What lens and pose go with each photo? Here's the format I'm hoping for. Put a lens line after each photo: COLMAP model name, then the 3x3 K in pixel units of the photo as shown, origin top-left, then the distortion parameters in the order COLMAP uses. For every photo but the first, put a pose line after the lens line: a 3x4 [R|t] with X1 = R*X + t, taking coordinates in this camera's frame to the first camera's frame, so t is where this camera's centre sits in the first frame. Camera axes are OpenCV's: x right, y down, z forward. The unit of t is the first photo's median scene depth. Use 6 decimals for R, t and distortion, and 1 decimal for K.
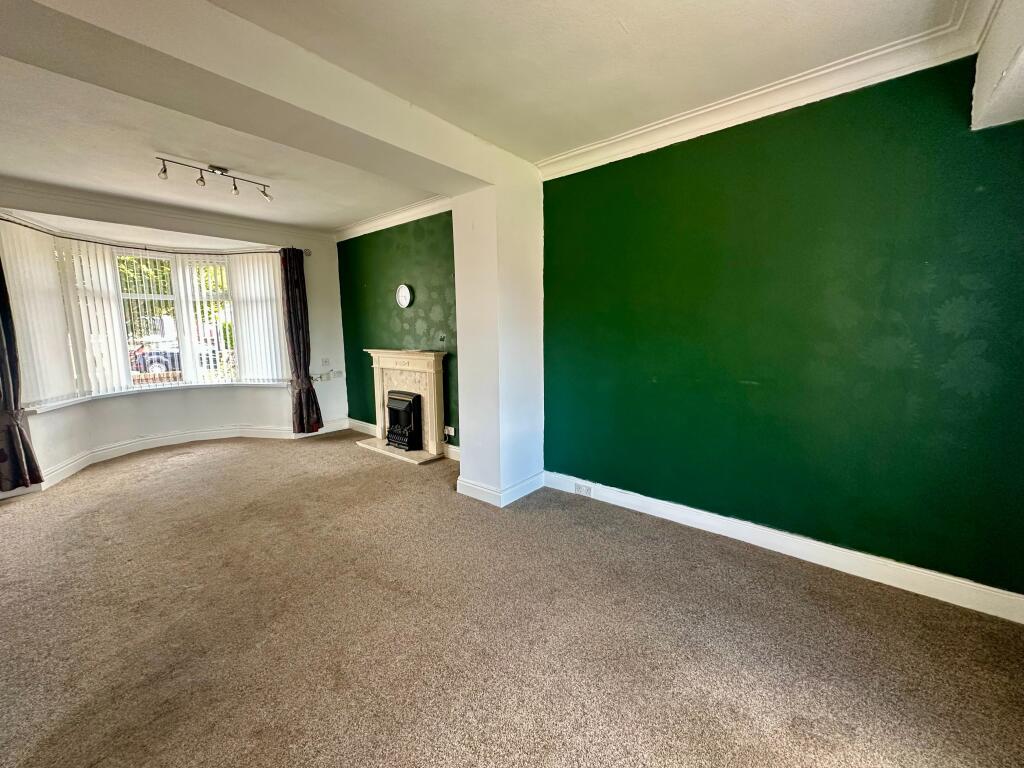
lens RADIAL K [[407.5, 0, 509.8], [0, 407.5, 381.5], [0, 0, 1]] dist [-0.002038, 0.000436]
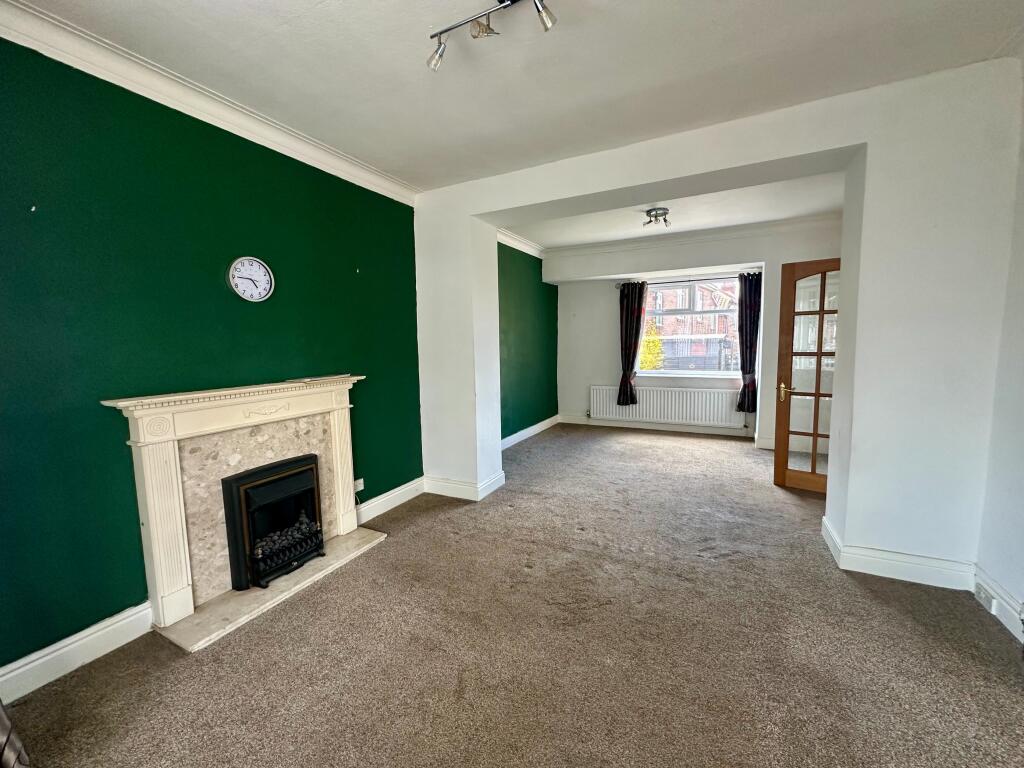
lens RADIAL K [[407.5, 0, 509.8], [0, 407.5, 381.5], [0, 0, 1]] dist [-0.002038, 0.000436]
pose [[-0.220769, -0.072062, 0.972660, -0.847099], [0.150995, 0.982718, 0.107079, -0.090514], [-0.963567, 0.170507, -0.206073, 0.826757]]
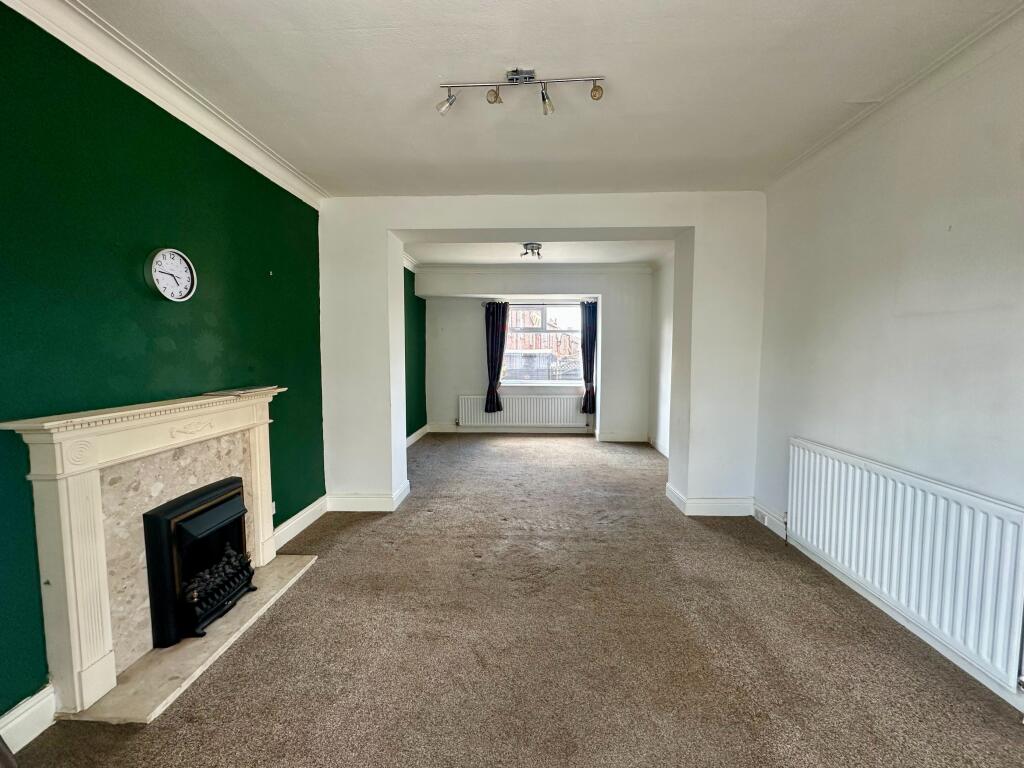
lens RADIAL K [[407.5, 0, 509.8], [0, 407.5, 381.5], [0, 0, 1]] dist [-0.002038, 0.000436]
pose [[-0.609027, -0.038015, 0.792238, -0.837596], [0.115350, 0.983986, 0.135891, -0.116761], [-0.784717, 0.174146, -0.594889, 1.009382]]
